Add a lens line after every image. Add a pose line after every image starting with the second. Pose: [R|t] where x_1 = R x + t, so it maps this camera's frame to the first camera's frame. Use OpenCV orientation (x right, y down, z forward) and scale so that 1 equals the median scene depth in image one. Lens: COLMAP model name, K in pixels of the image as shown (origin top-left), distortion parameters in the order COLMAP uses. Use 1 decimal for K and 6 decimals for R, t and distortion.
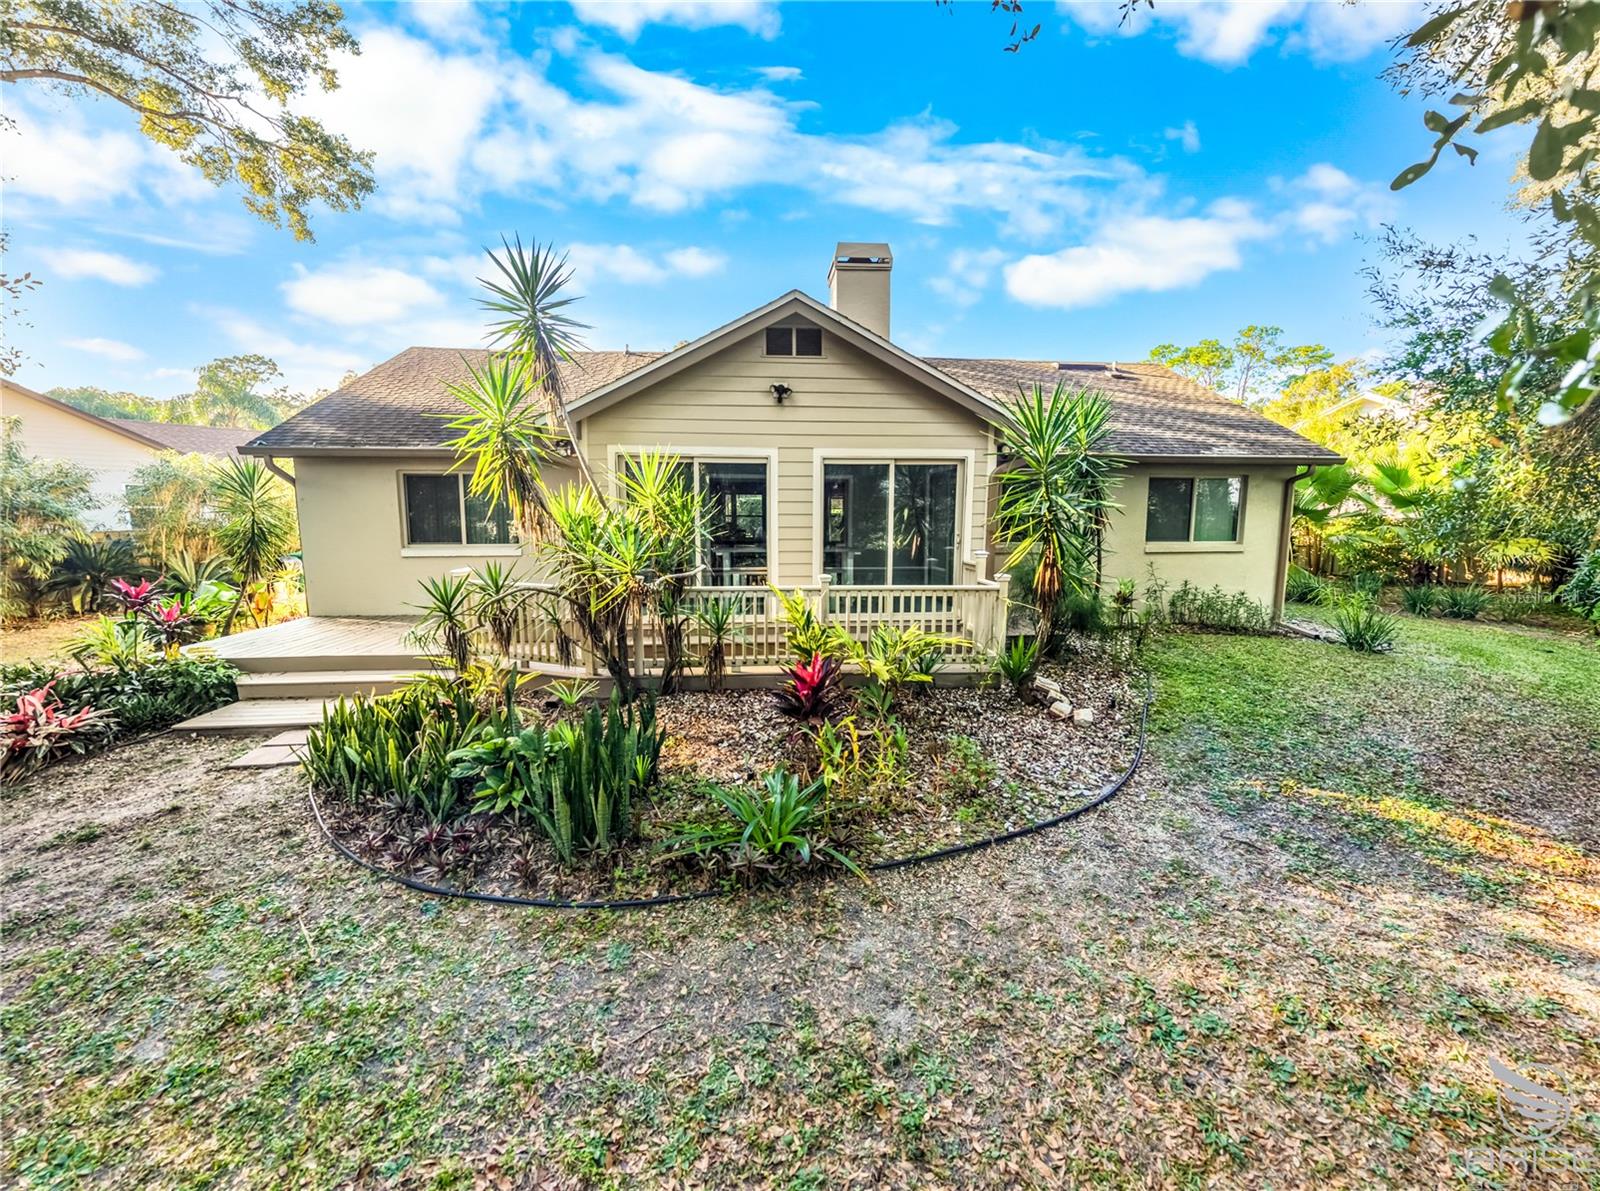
lens RADIAL K [[661.1, 0, 800.0], [0, 661.1, 595.5], [0, 0, 1]] dist [-0.000071, 0.000197]
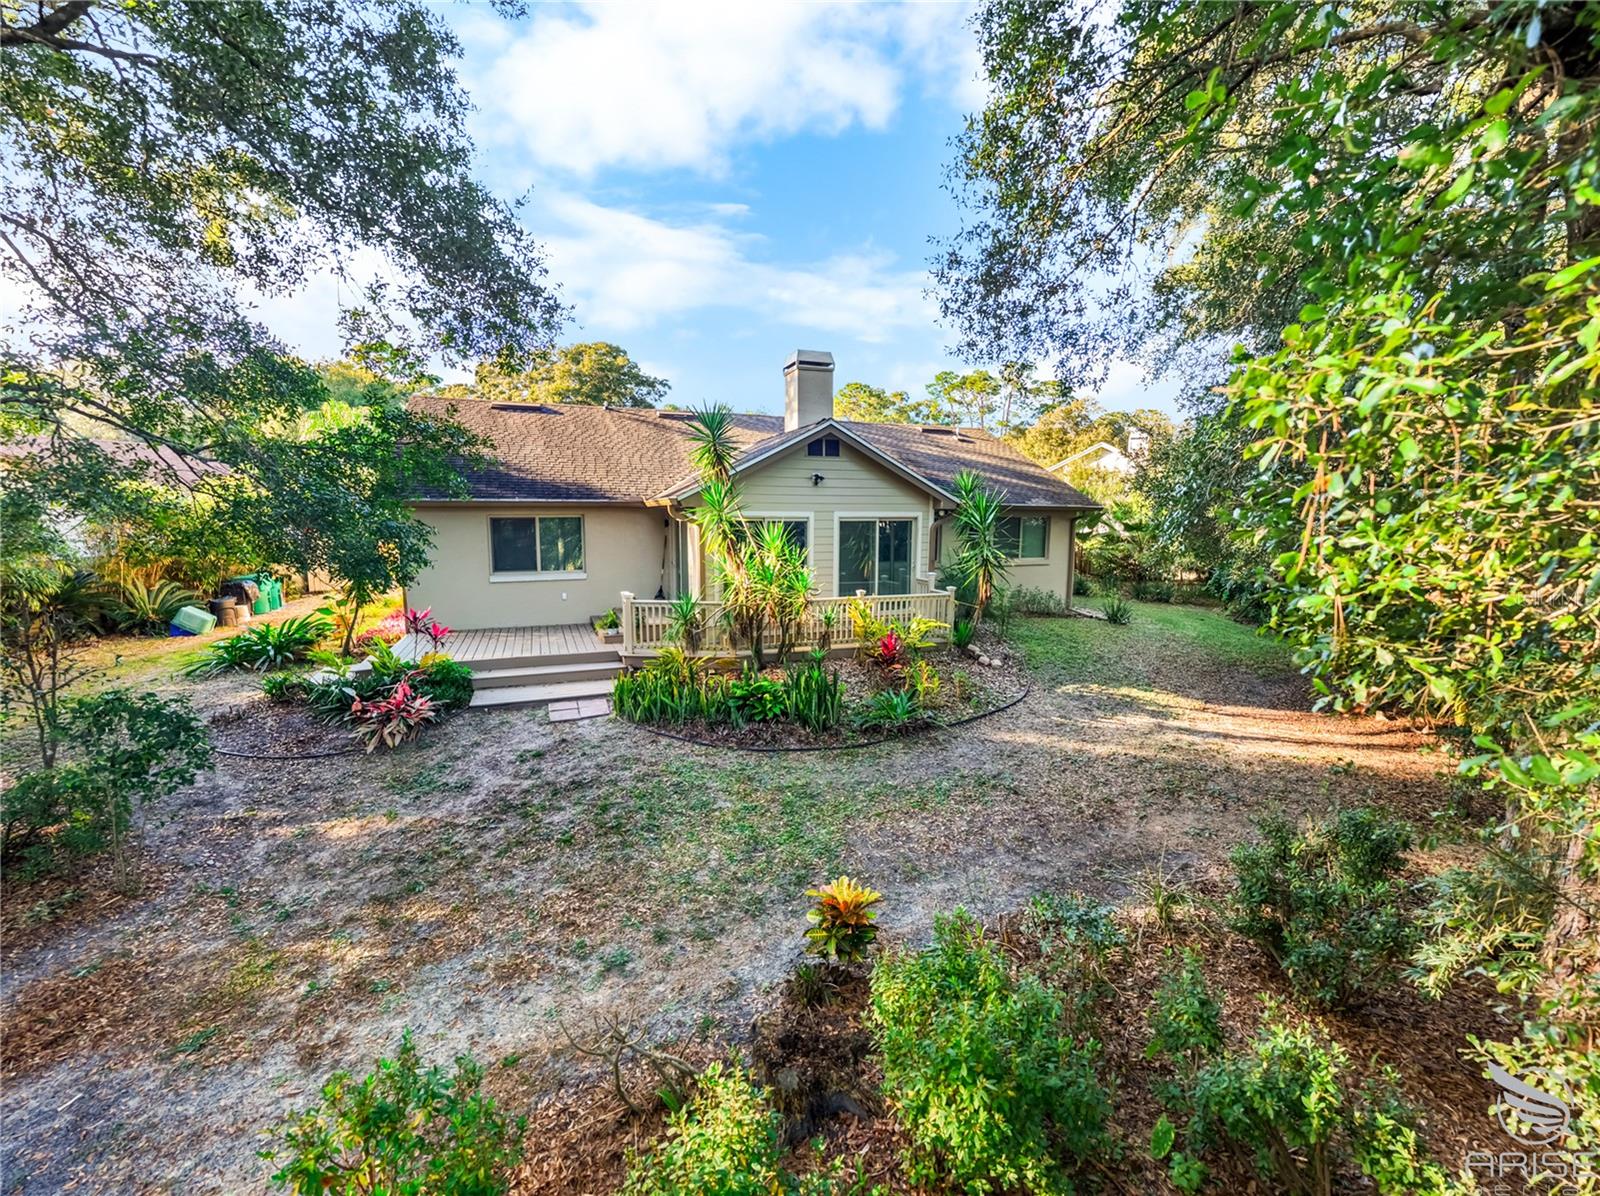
lens RADIAL K [[661.1, 0, 800.0], [0, 661.1, 598.0], [0, 0, 1]] dist [-0.000071, 0.000197]
pose [[0.960194, -0.034917, 0.277141, -0.517124], [0.035214, 0.999372, 0.003910, -0.021722], [-0.277104, 0.006005, 0.960821, -0.531288]]
